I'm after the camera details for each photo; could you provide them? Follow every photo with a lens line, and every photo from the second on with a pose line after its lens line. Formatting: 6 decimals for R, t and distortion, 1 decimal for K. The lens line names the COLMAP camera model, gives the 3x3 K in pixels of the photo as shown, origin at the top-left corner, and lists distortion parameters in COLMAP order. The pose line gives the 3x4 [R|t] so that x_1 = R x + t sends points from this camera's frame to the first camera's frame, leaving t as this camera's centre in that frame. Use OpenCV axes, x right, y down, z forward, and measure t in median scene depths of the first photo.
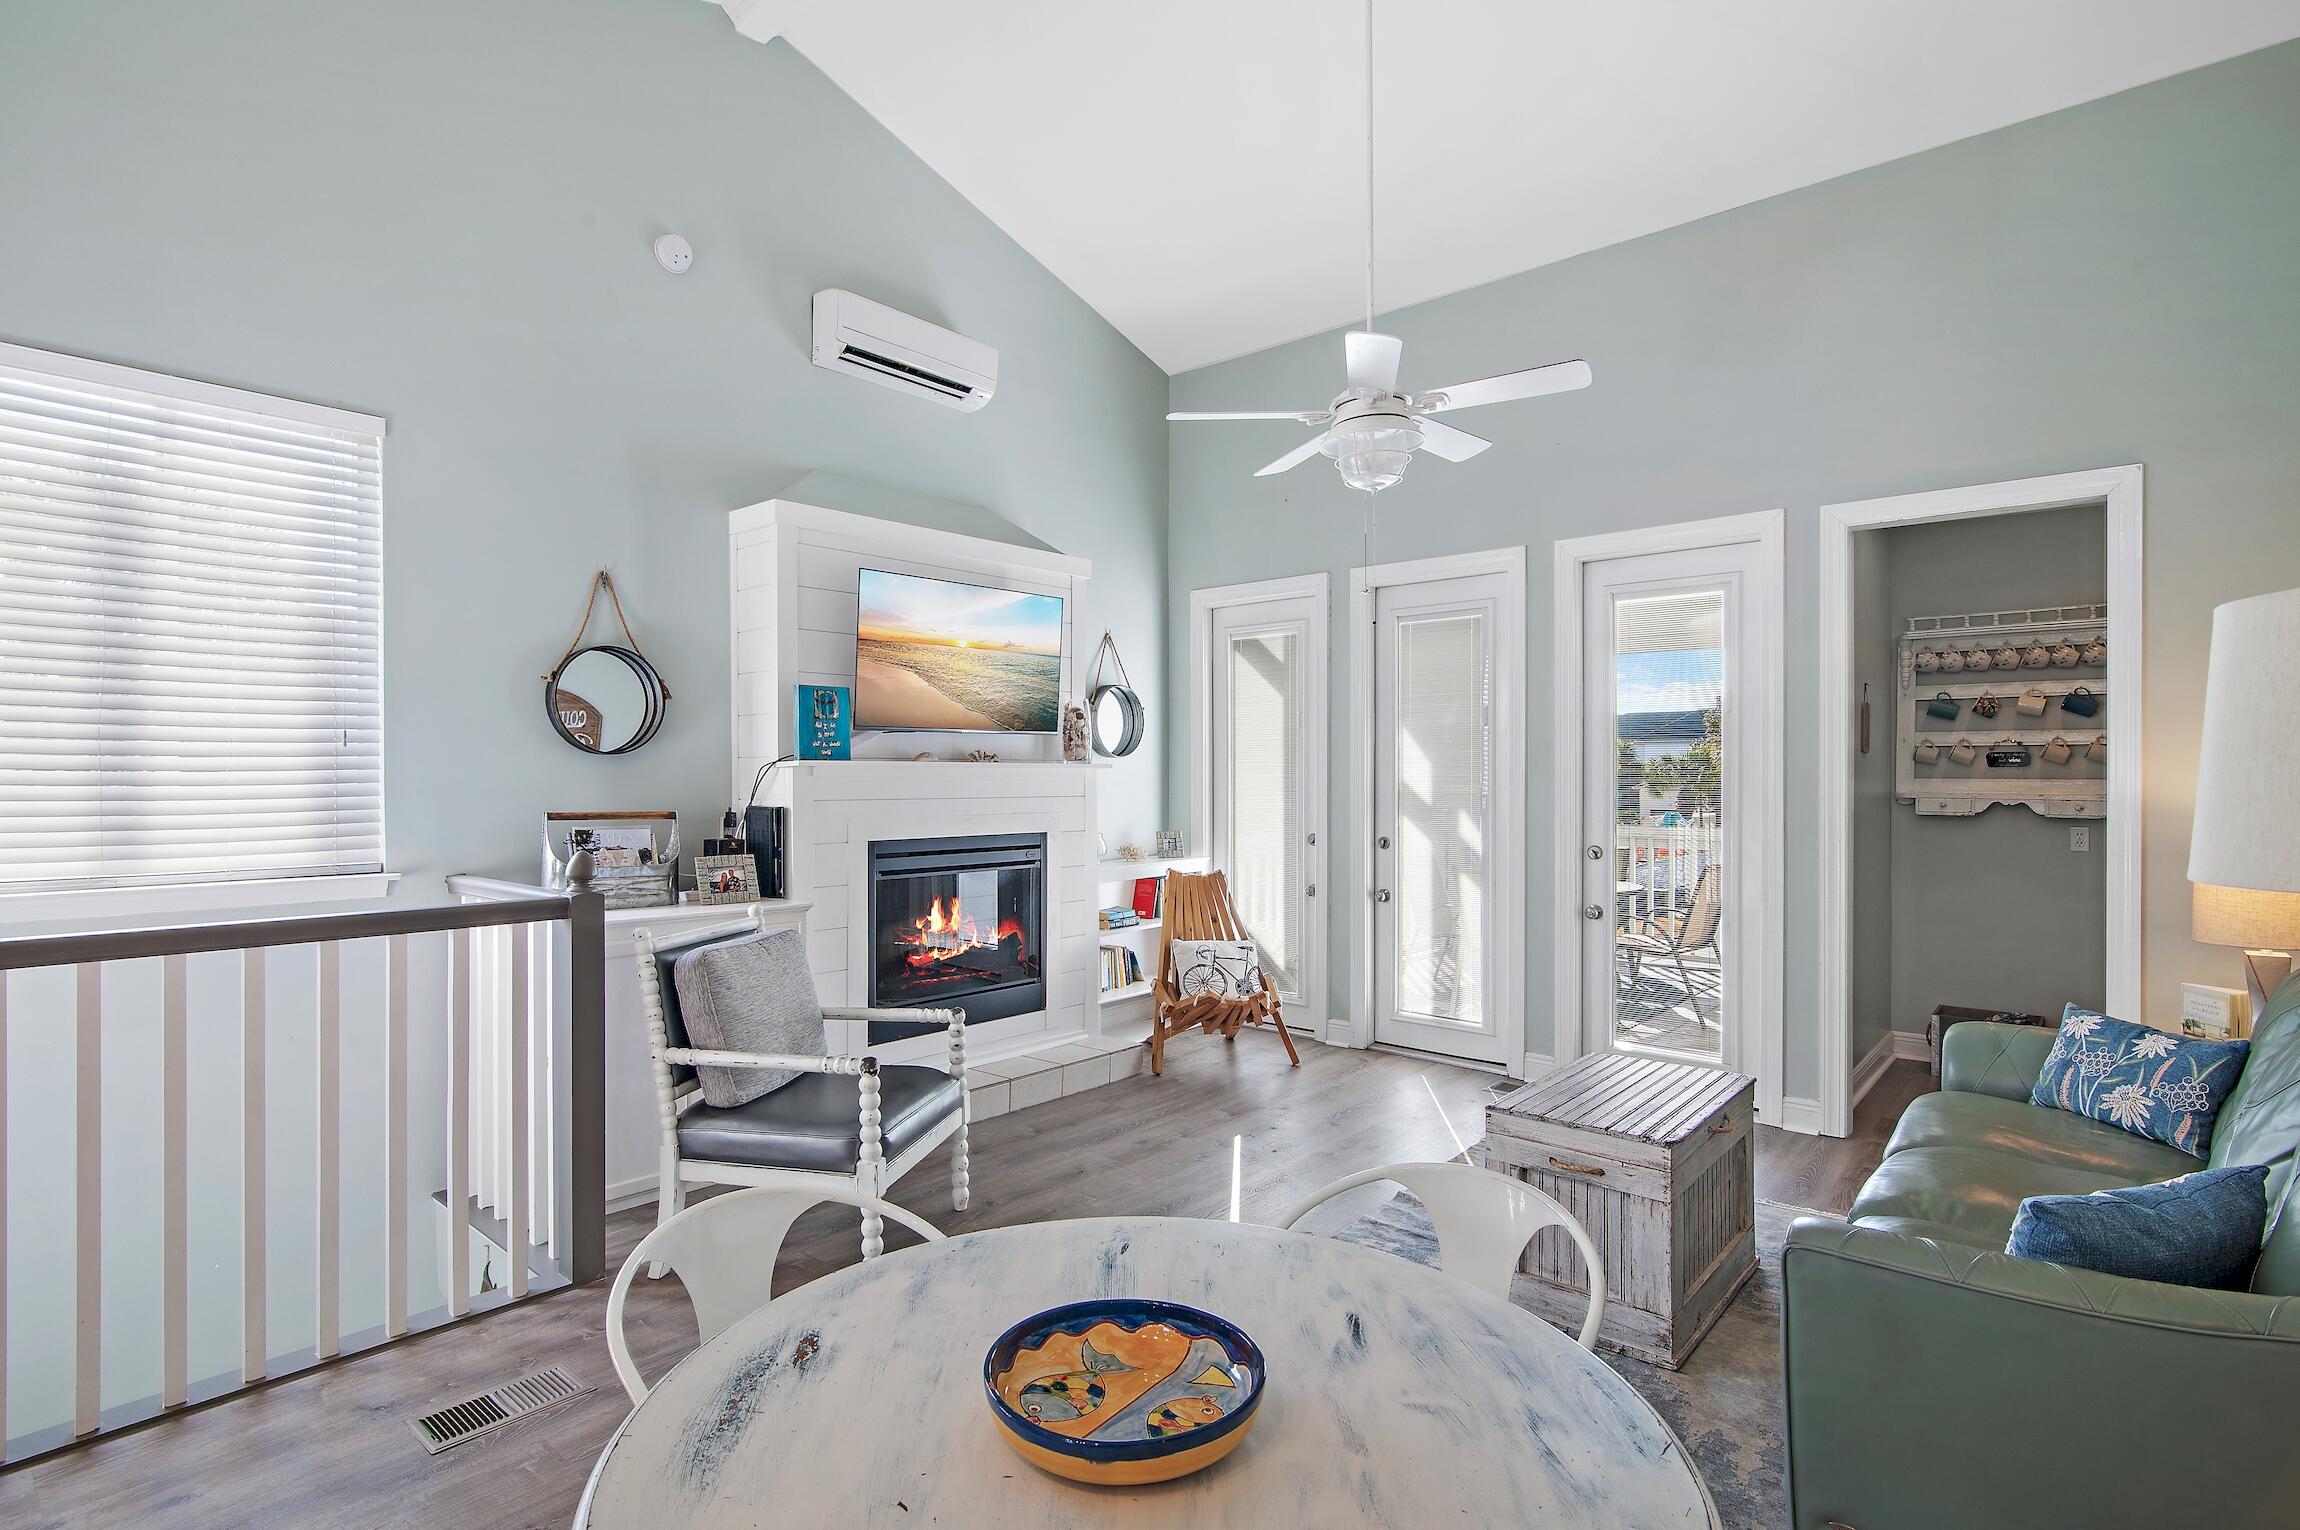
lens RADIAL K [[1138.8, 0, 1158.8], [0, 1138.8, 771.8], [0, 0, 1]] dist [-0.006351, -0.001143]
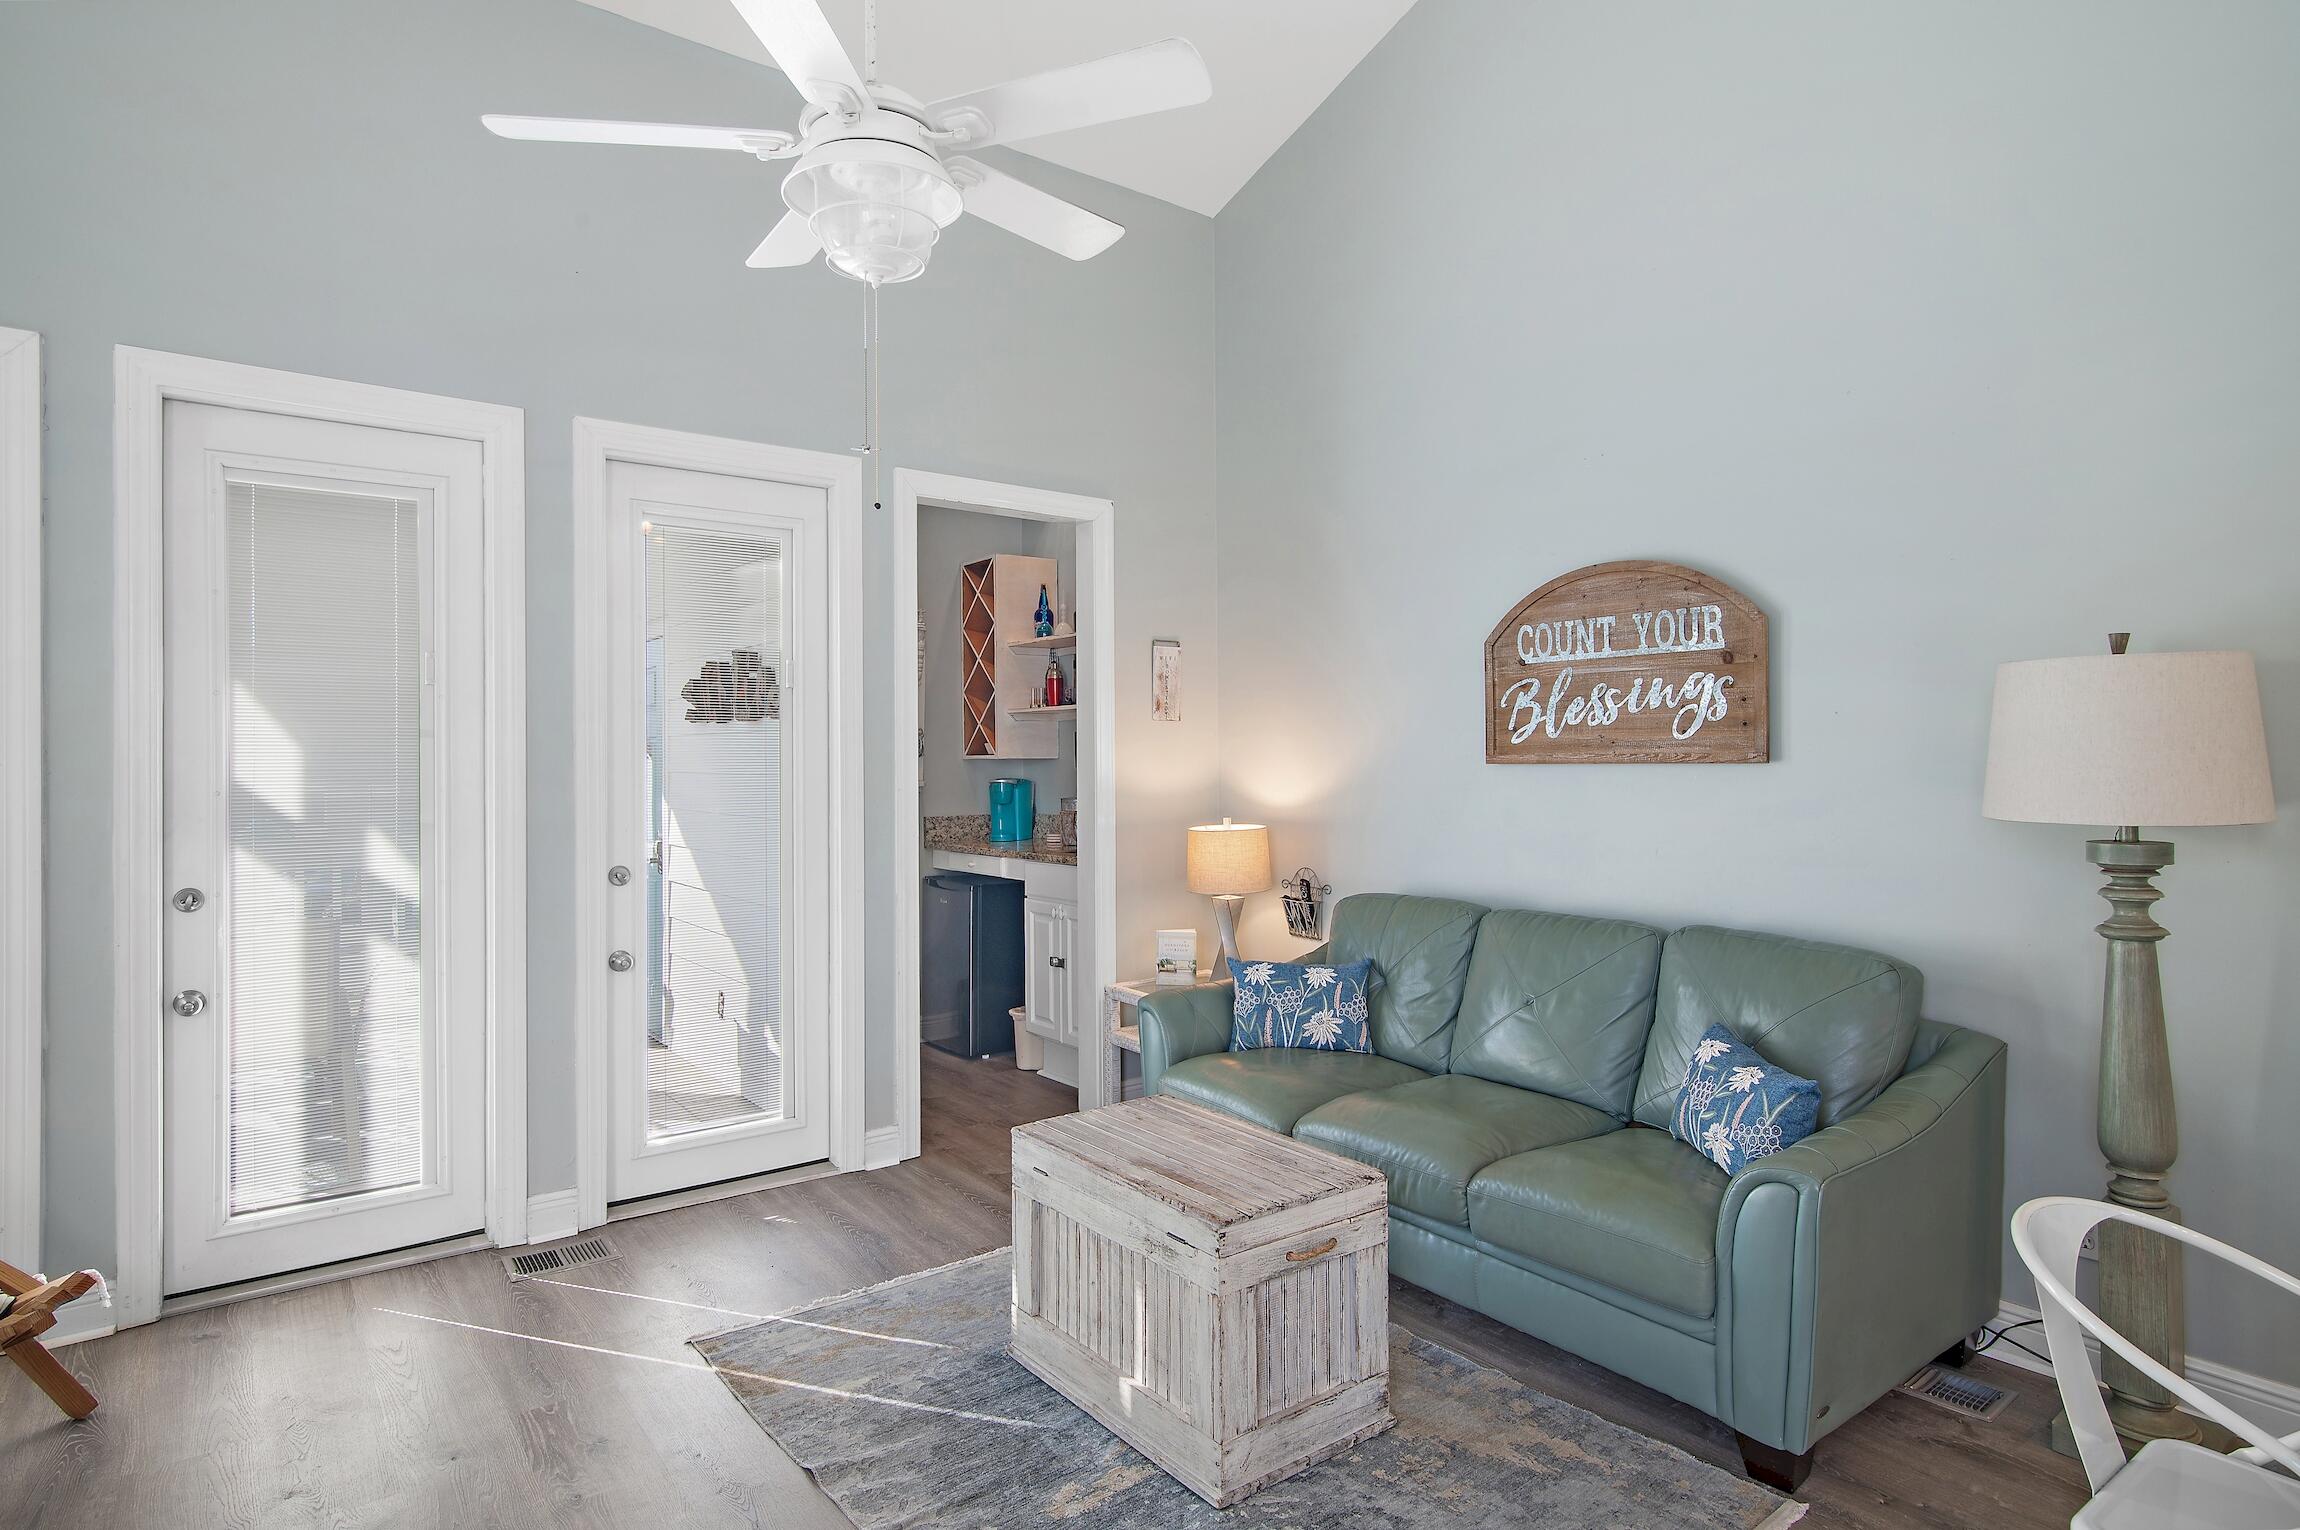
lens RADIAL K [[1221.0, 0, 1137.8], [0, 1221.0, 751.8], [0, 0, 1]] dist [0.011208, 0.000793]
pose [[0.213858, 0.005973, 0.976847, -0.320251], [0.002228, 0.999976, -0.006602, 0.000304], [-0.976862, 0.003588, 0.213839, 0.587409]]
